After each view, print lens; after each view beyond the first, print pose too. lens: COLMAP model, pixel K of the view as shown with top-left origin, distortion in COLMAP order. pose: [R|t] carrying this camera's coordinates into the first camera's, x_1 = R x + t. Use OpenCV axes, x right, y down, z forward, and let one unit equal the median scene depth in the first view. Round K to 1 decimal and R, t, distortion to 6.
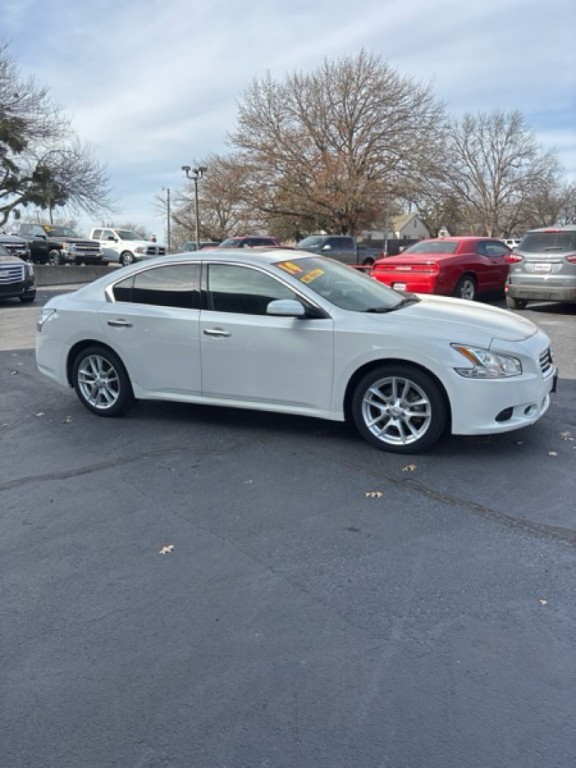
lens RADIAL K [[590.6, 0, 305.5], [0, 590.6, 381.4], [0, 0, 1]] dist [0.089115, -0.127043]
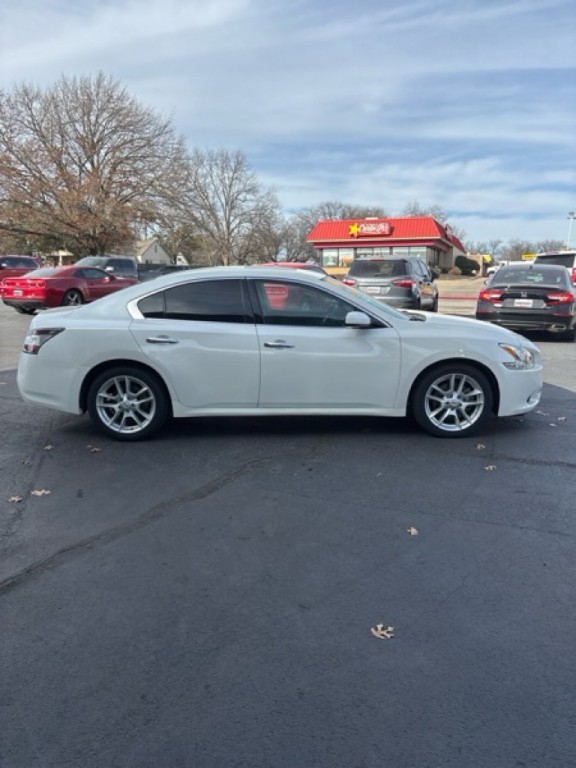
lens RADIAL K [[579.8, 0, 300.1], [0, 579.8, 383.8], [0, 0, 1]] dist [0.036710, -0.003879]
pose [[0.901184, -0.065849, 0.428405, -0.482691], [0.079810, 0.996702, -0.014686, 0.003868], [-0.426025, 0.047426, 0.903467, 0.056630]]
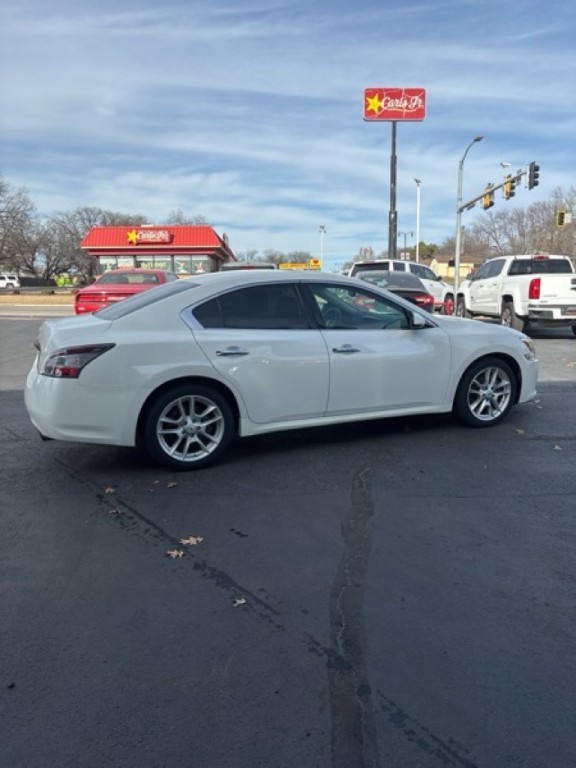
lens RADIAL K [[585.4, 0, 225.7], [0, 585.4, 388.0], [0, 0, 1]] dist [0.065592, -0.074126]
pose [[0.659614, -0.124286, 0.741257, -0.888915], [0.161806, 0.986590, 0.021436, -0.061516], [-0.733981, 0.105800, 0.670879, 0.417793]]
